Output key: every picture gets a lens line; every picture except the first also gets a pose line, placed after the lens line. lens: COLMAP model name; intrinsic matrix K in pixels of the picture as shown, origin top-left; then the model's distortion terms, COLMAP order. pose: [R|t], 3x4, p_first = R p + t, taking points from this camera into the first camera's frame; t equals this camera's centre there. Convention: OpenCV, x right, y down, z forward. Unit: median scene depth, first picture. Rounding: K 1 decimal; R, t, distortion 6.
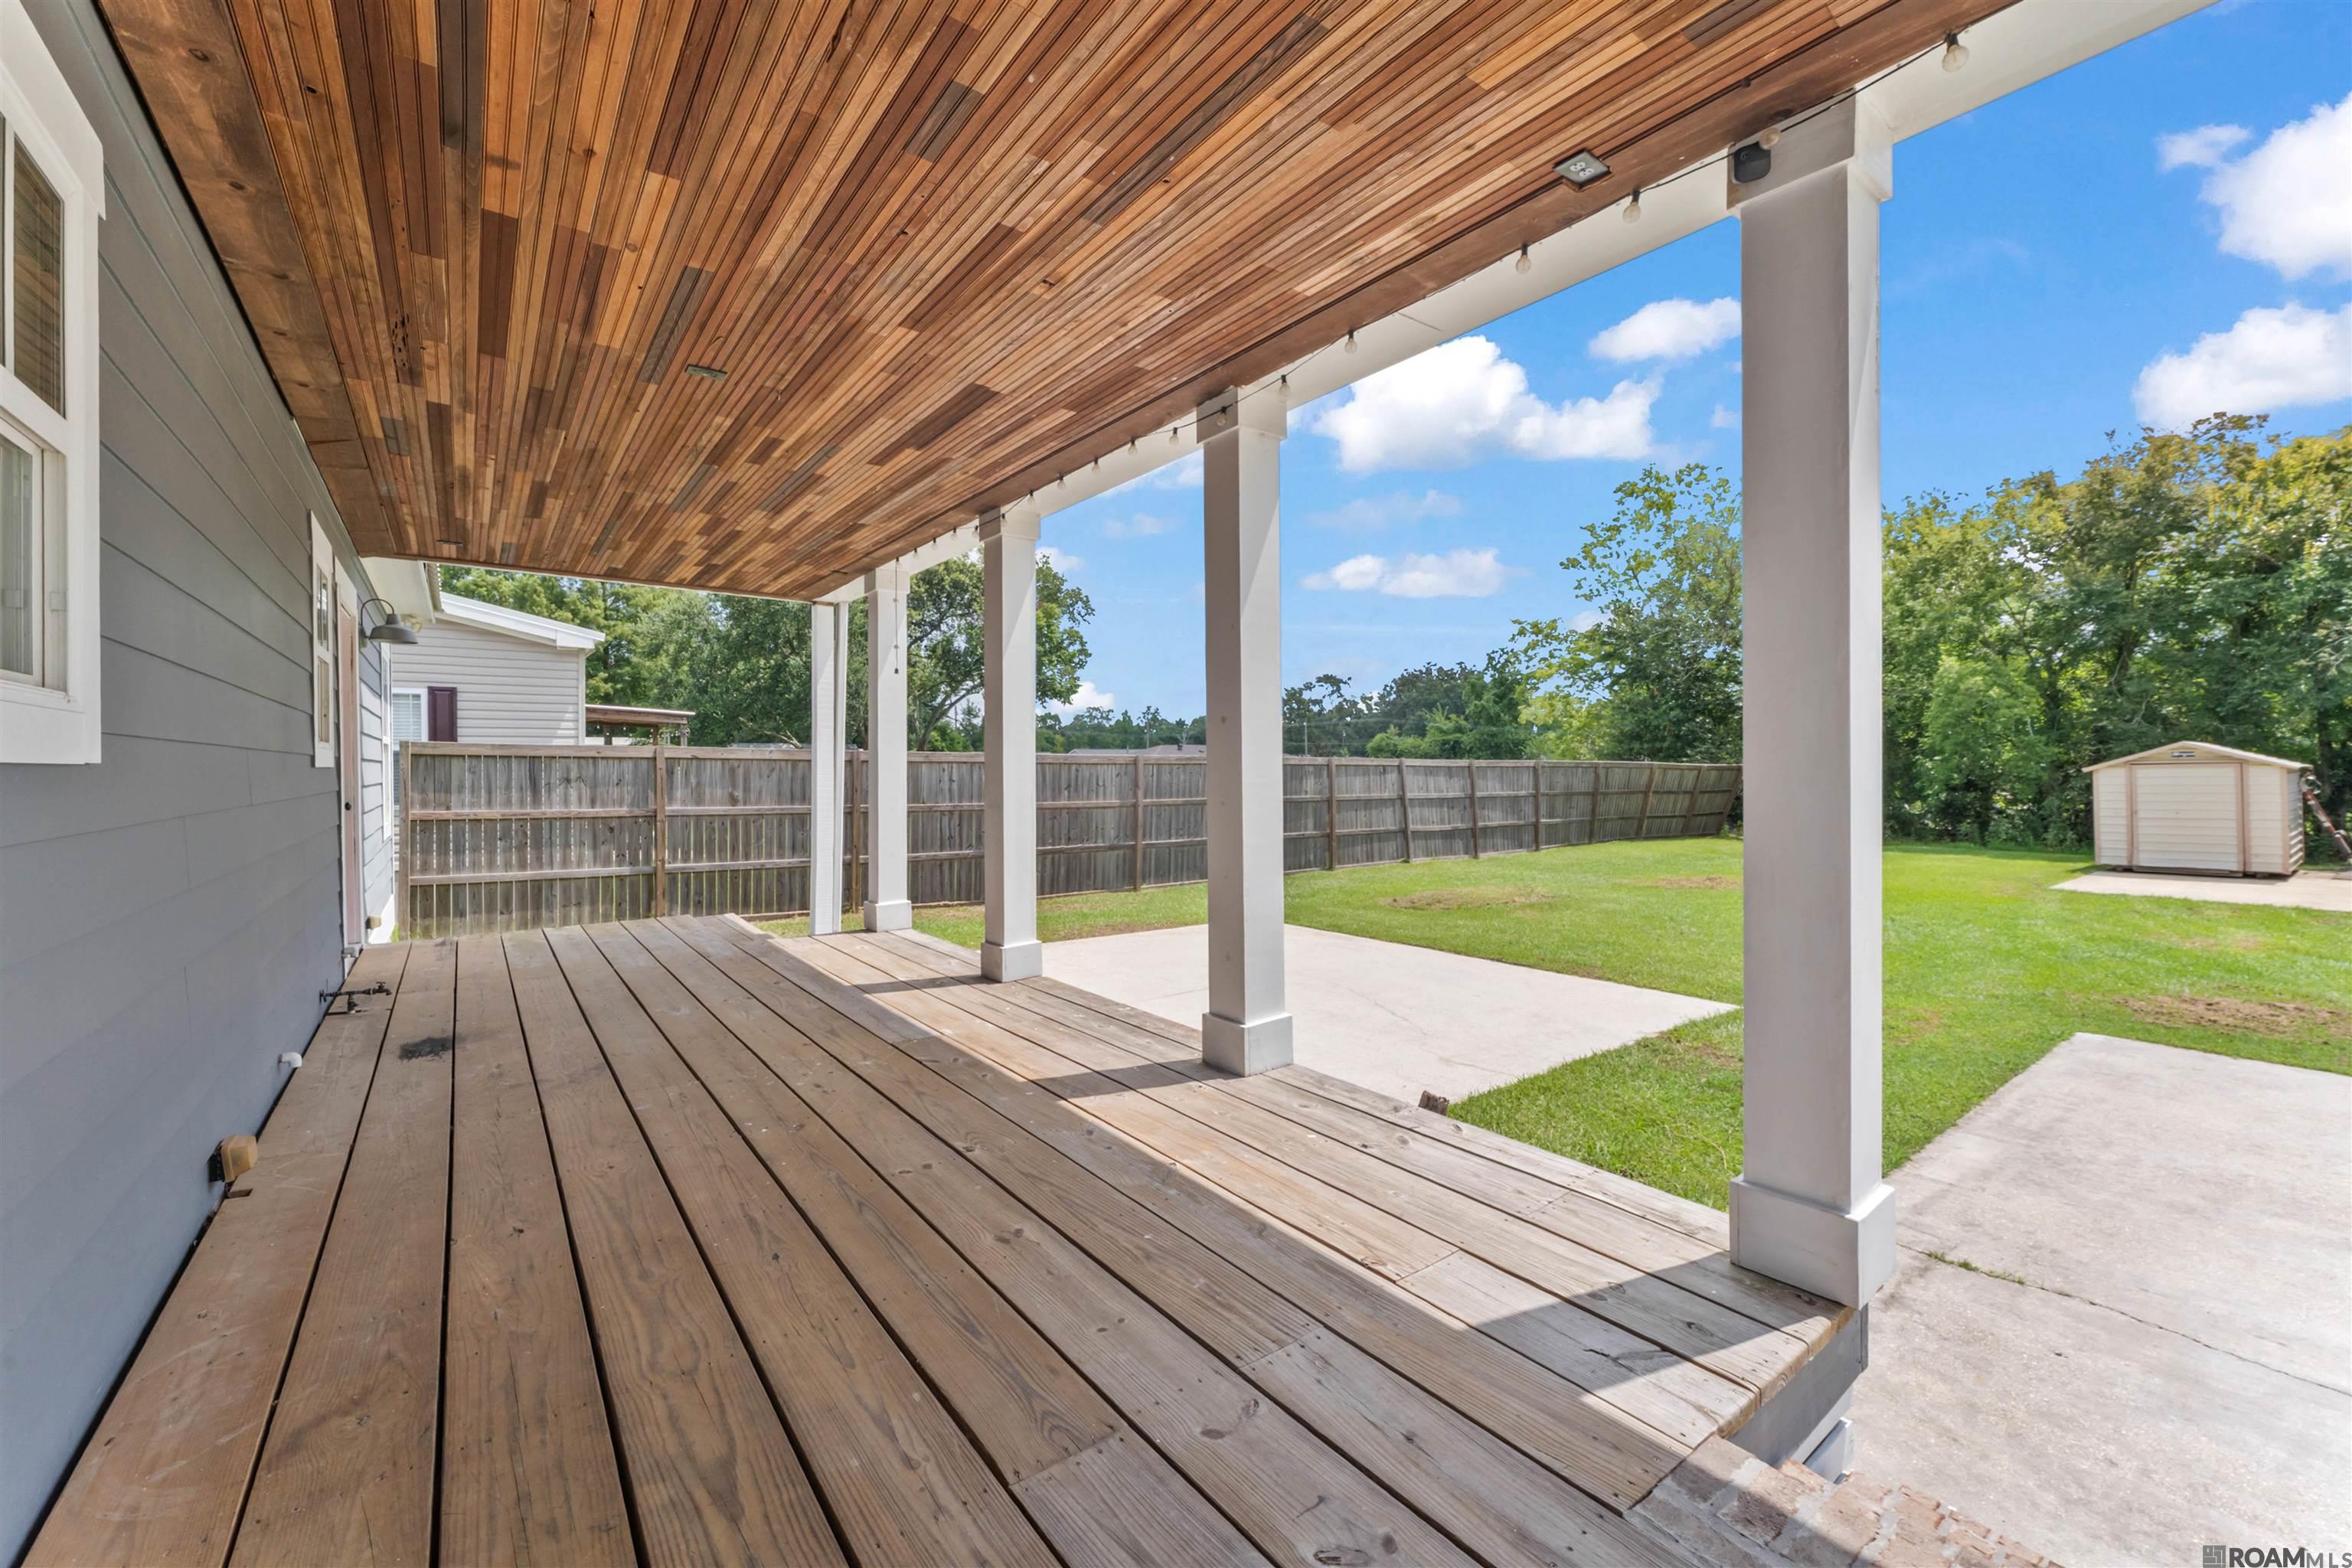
lens RADIAL K [[939.9, 0, 1162.6], [0, 939.9, 780.1], [0, 0, 1]] dist [0.000919, -0.000459]
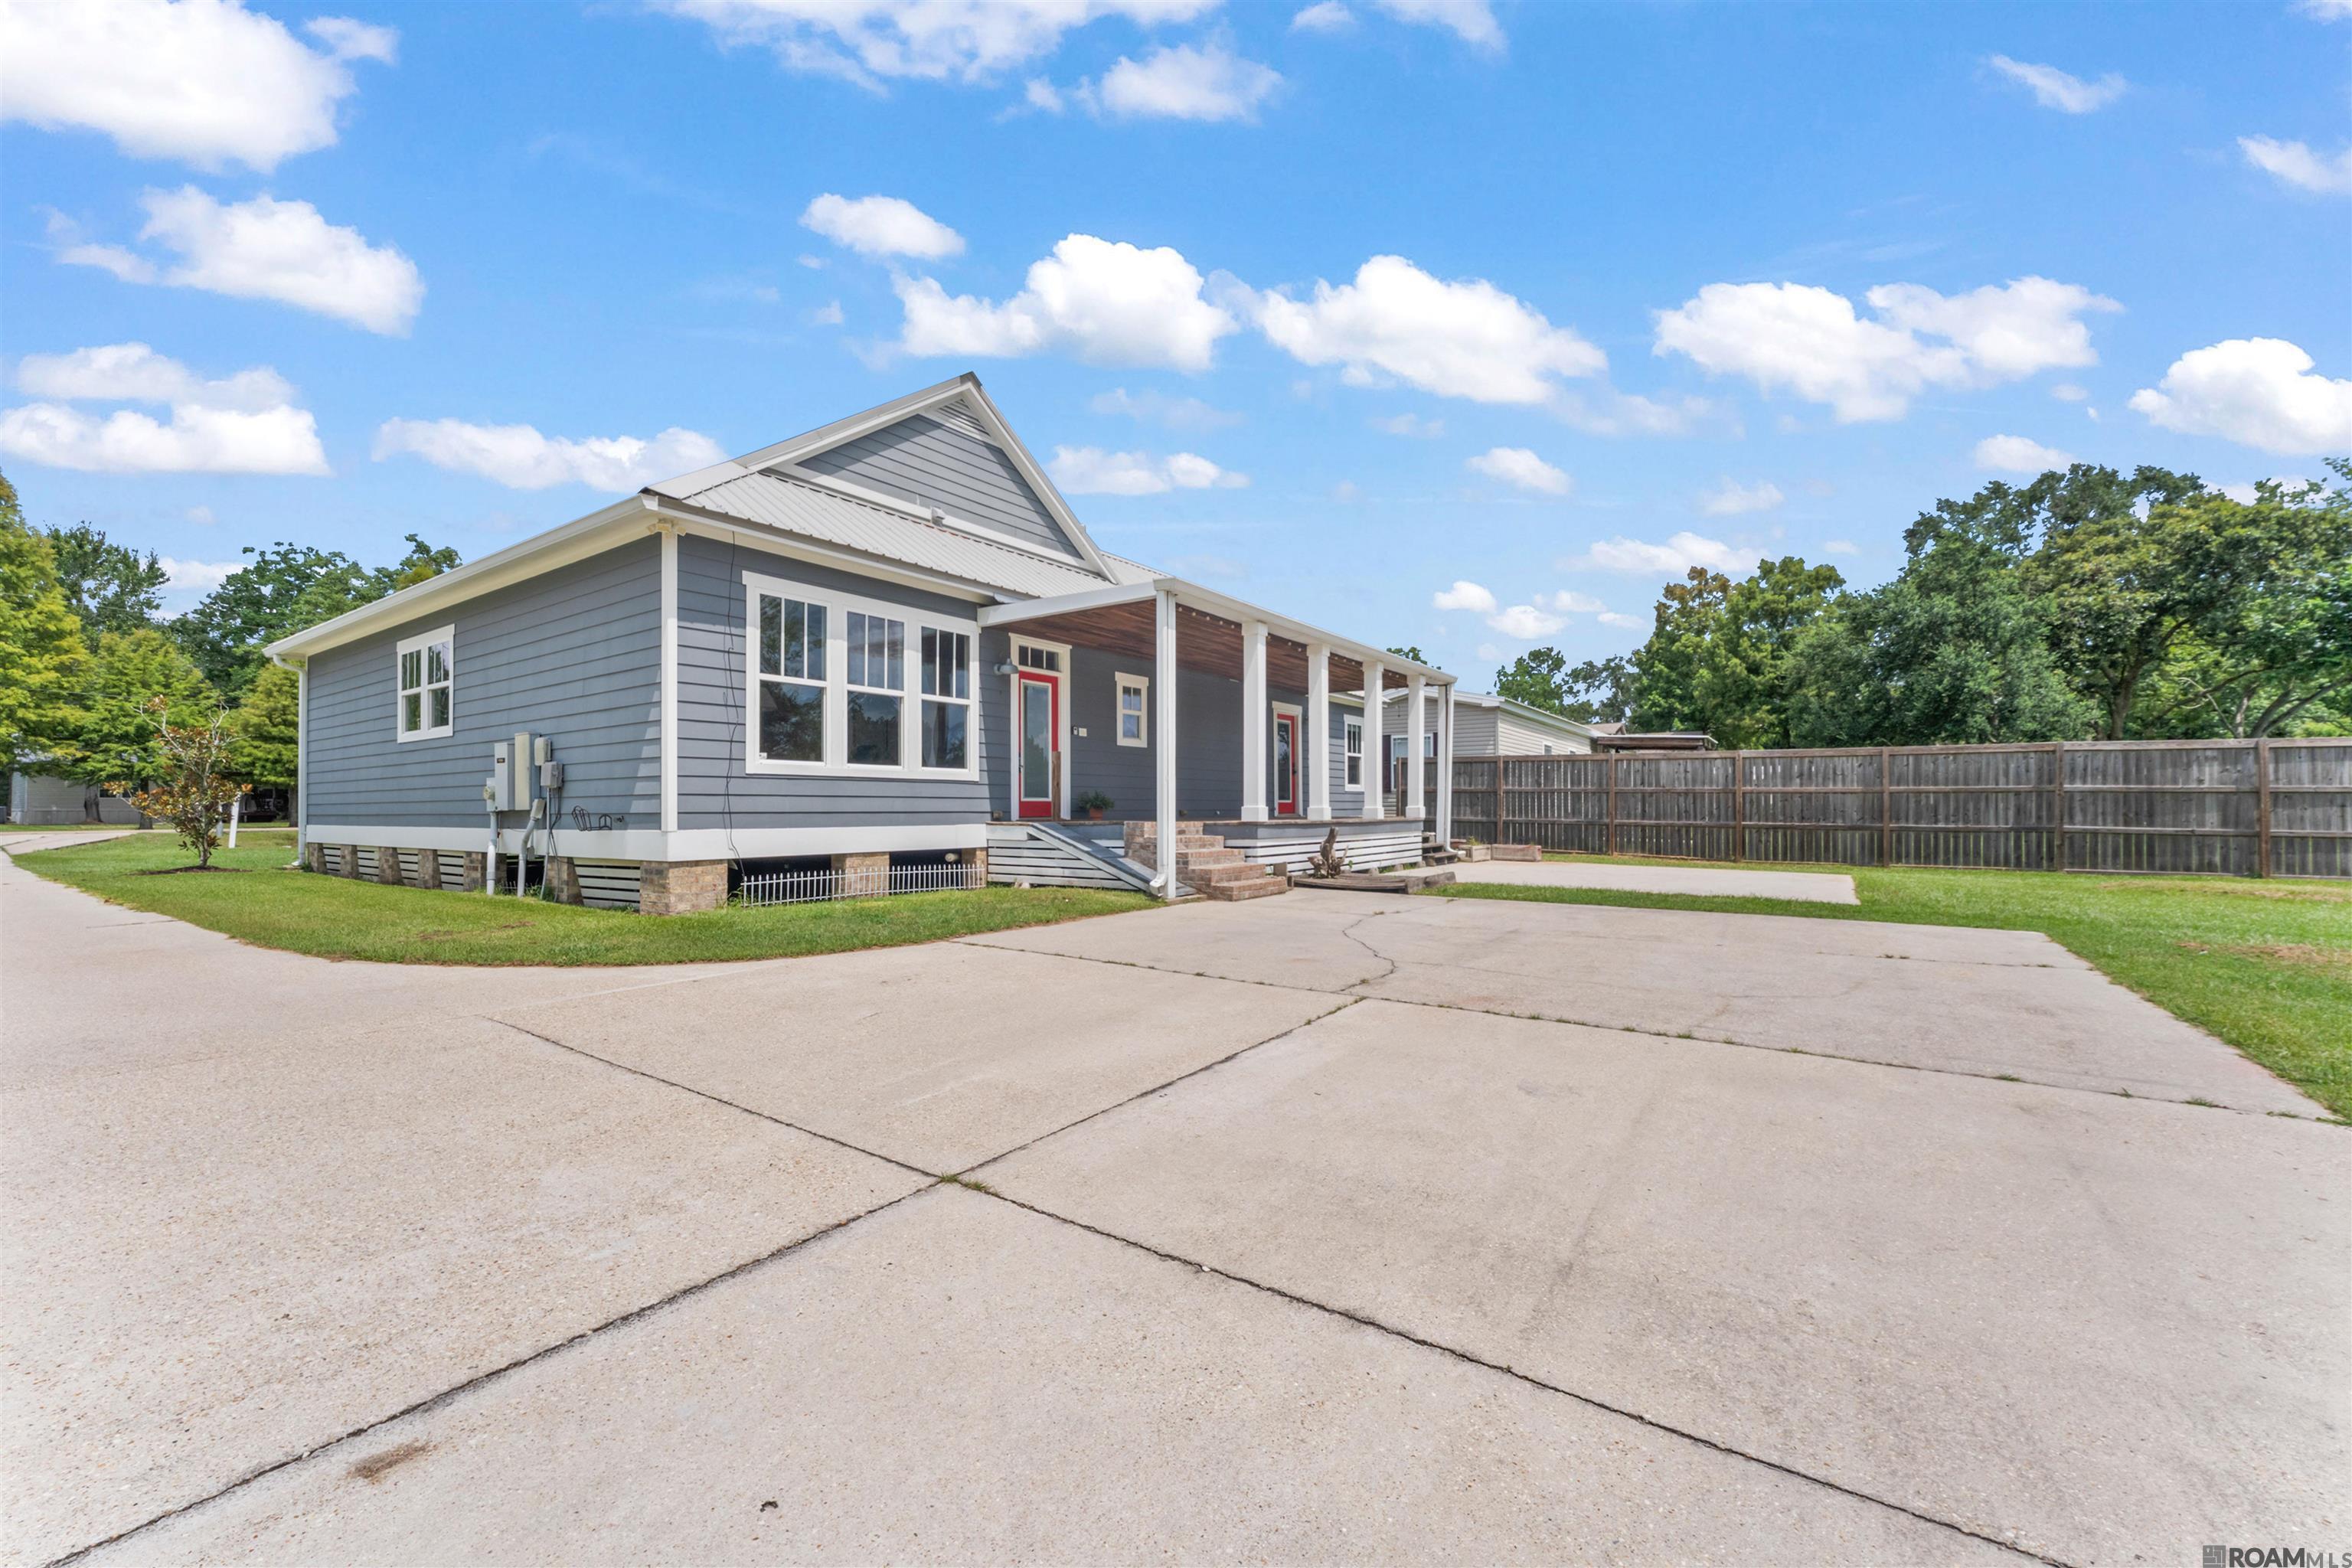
lens RADIAL K [[930.7, 0, 1169.9], [0, 930.7, 765.4], [0, 0, 1]] dist [0.000662, -0.000046]
pose [[0.308033, -0.037320, -0.950643, 0.812765], [-0.014026, 0.998944, -0.043761, 0.059164], [0.951272, 0.026813, 0.307184, -0.171661]]
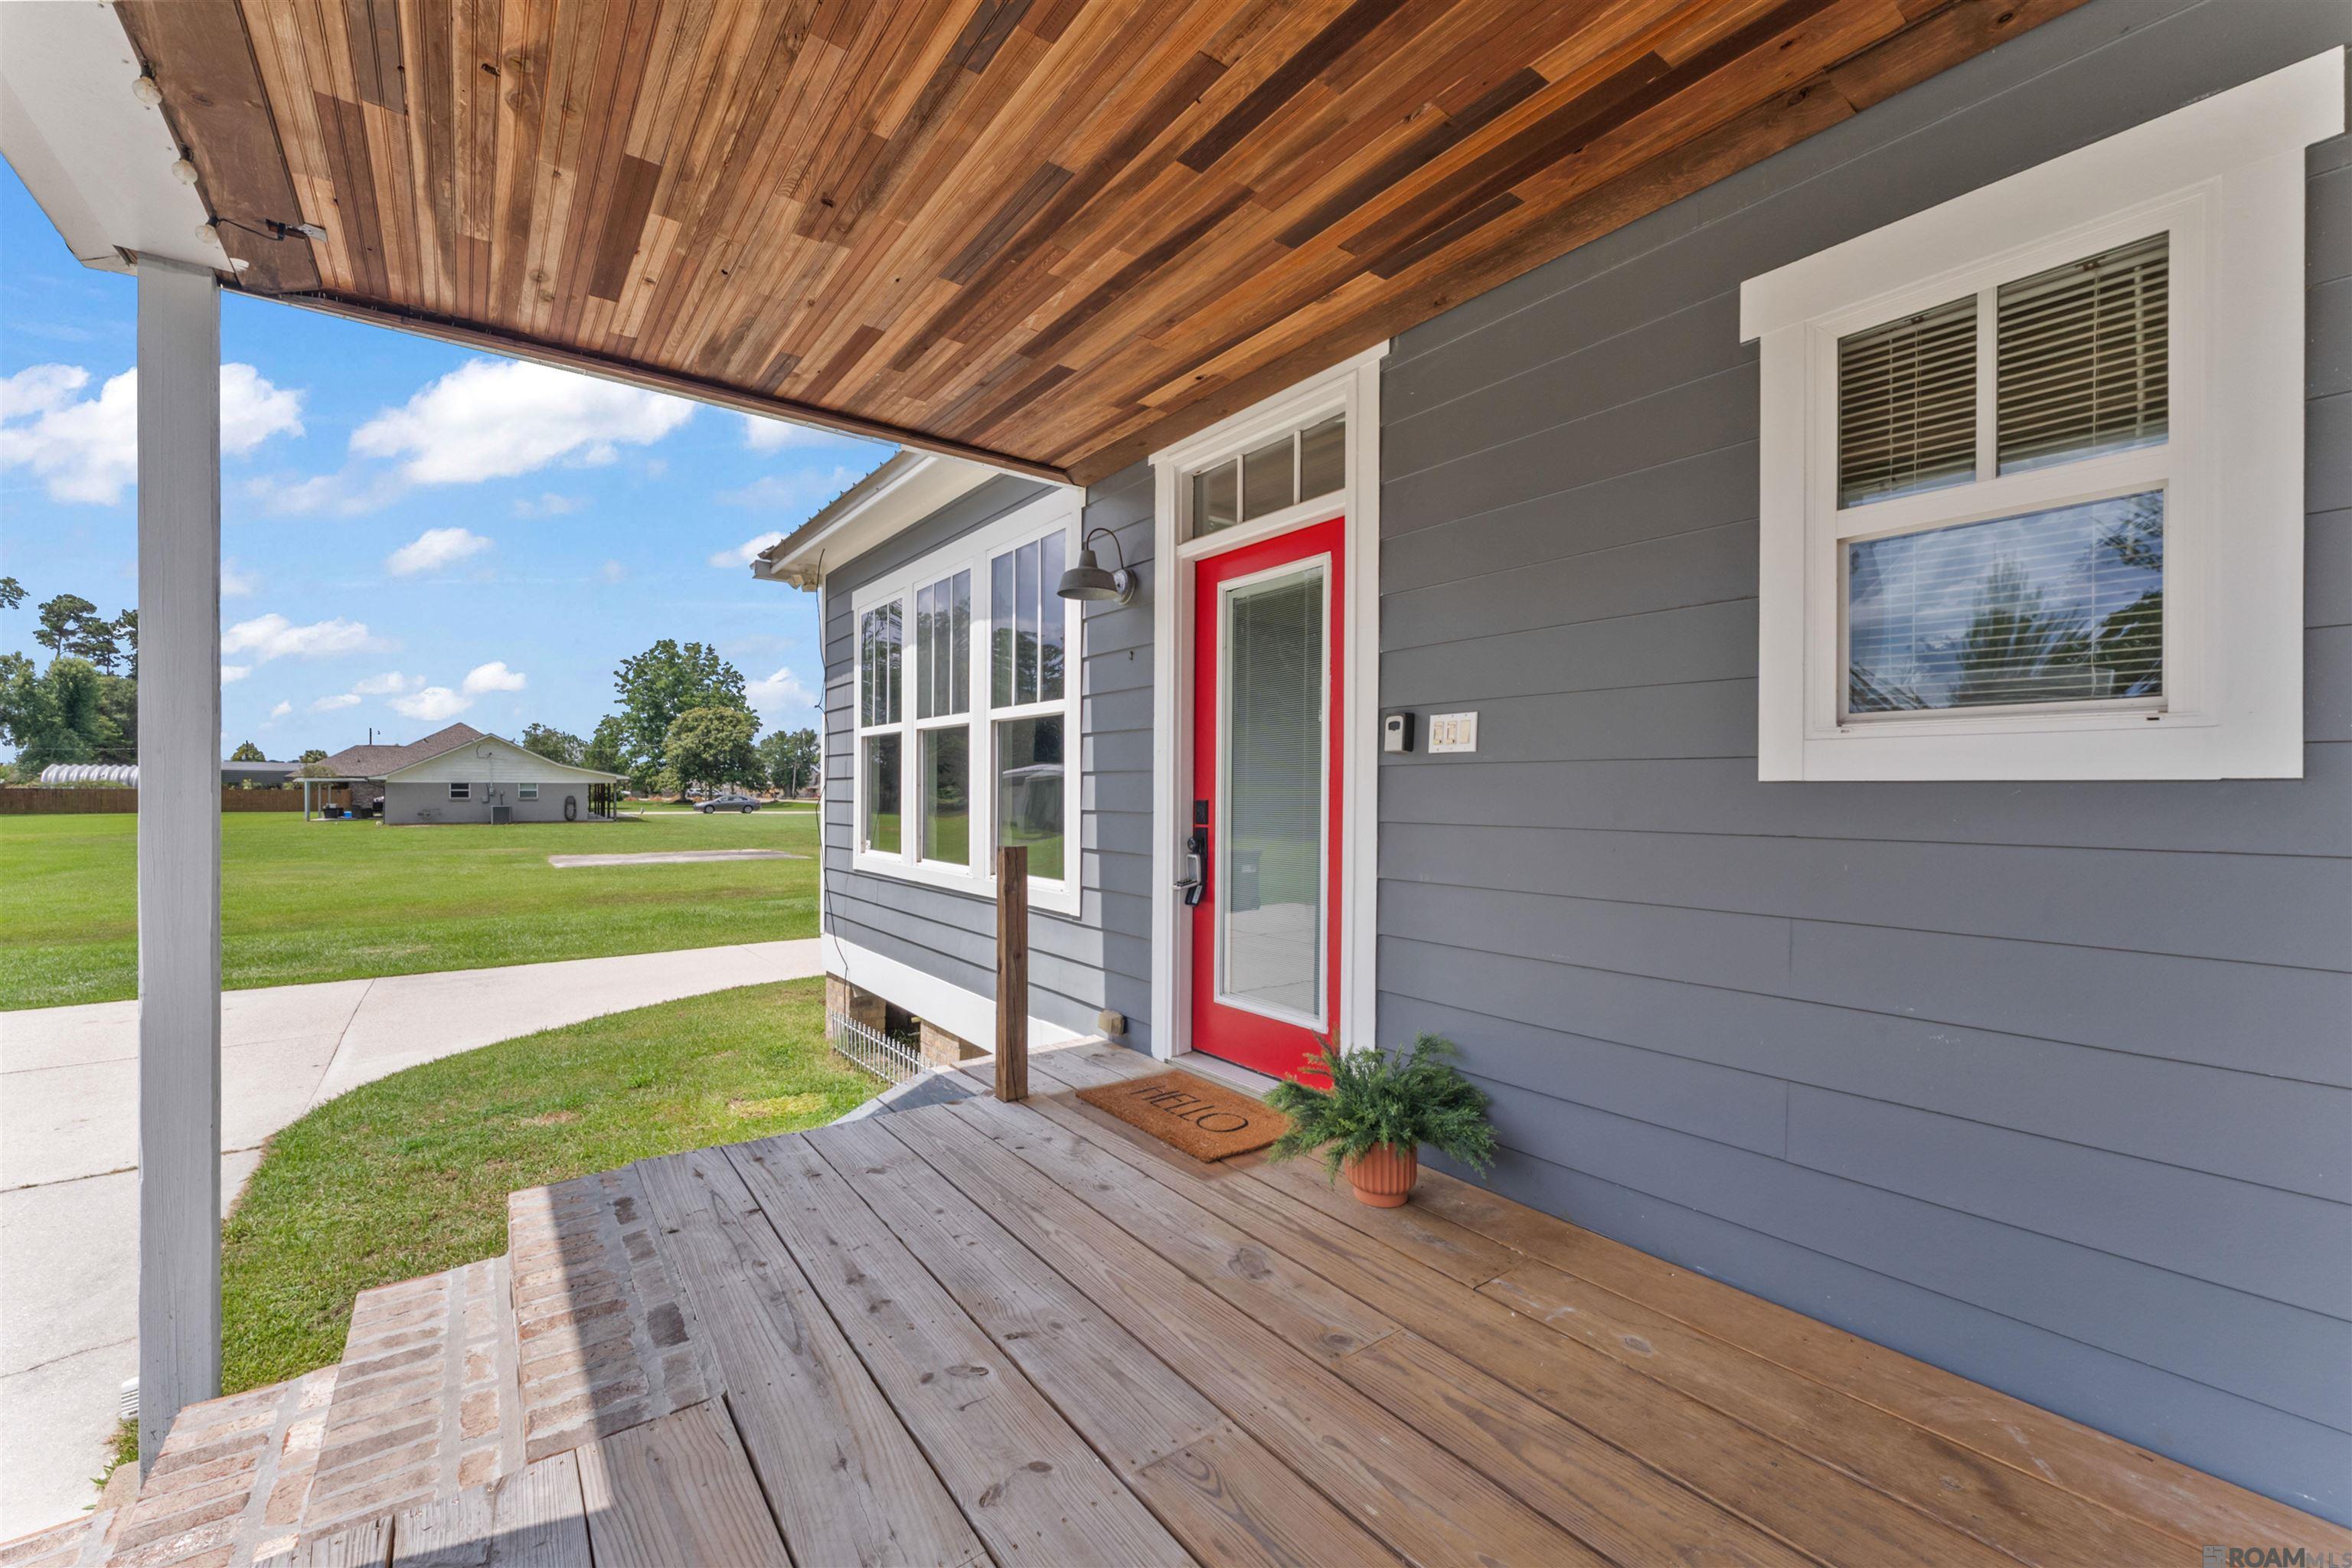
lens RADIAL K [[939.9, 0, 1162.6], [0, 939.9, 780.1], [0, 0, 1]] dist [0.000919, -0.000459]
pose [[-0.999976, 0.002494, -0.006488, -0.007141], [0.002477, 0.999993, 0.002637, -0.002024], [0.006495, 0.002620, -0.999975, 0.203767]]
